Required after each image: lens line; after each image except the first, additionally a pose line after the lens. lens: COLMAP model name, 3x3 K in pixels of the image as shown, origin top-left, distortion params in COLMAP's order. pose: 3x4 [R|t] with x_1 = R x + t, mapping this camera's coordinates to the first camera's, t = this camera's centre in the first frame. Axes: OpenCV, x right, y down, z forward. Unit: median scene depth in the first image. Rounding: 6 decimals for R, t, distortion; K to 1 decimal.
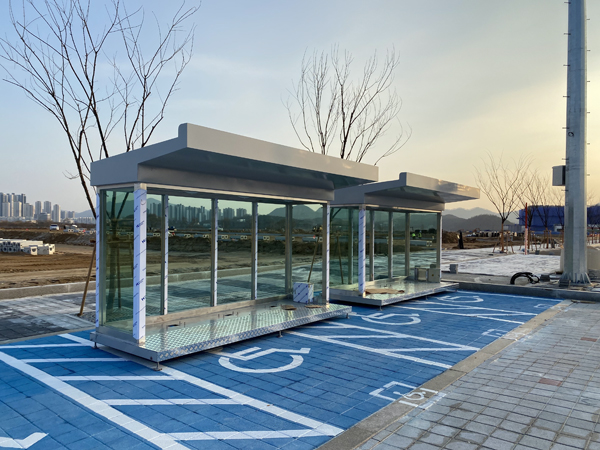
lens RADIAL K [[459.1, 0, 290.2], [0, 459.1, 226.5], [0, 0, 1]] dist [0.008353, 0.001767]
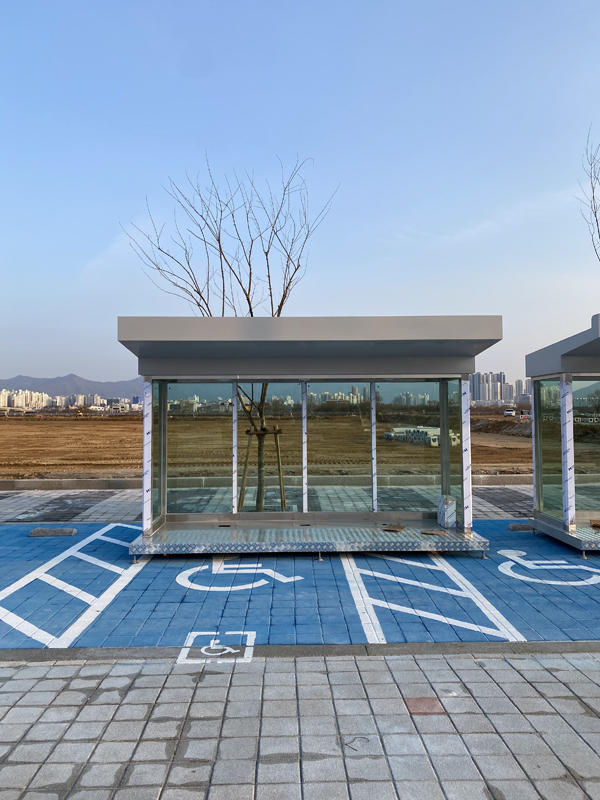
lens RADIAL K [[612.1, 0, 300.0], [0, 612.1, 400.0], [0, 0, 1]] dist [0.008353, 0.001767]
pose [[0.665204, -0.025075, -0.746241, 0.998689], [0.012120, 0.999667, -0.022787, -0.005759], [0.746564, 0.006113, 0.665286, 0.405790]]
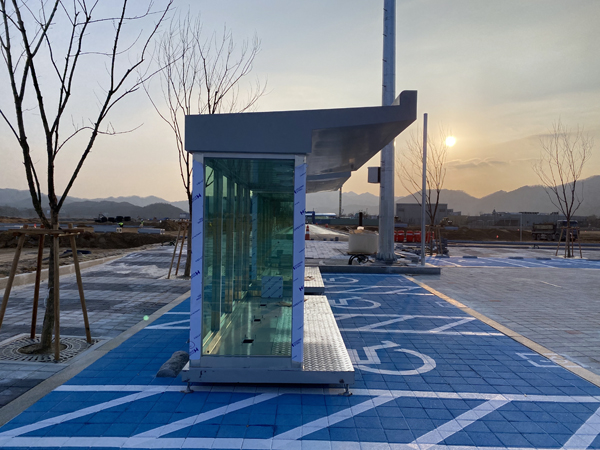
lens RADIAL K [[459.1, 0, 290.2], [0, 459.1, 226.5], [0, 0, 1]] dist [0.008353, 0.001767]
pose [[0.772221, -0.006105, 0.635325, -0.918712], [-0.011433, 0.999658, 0.023502, 0.004236], [-0.635252, -0.025412, 0.771887, 0.482916]]
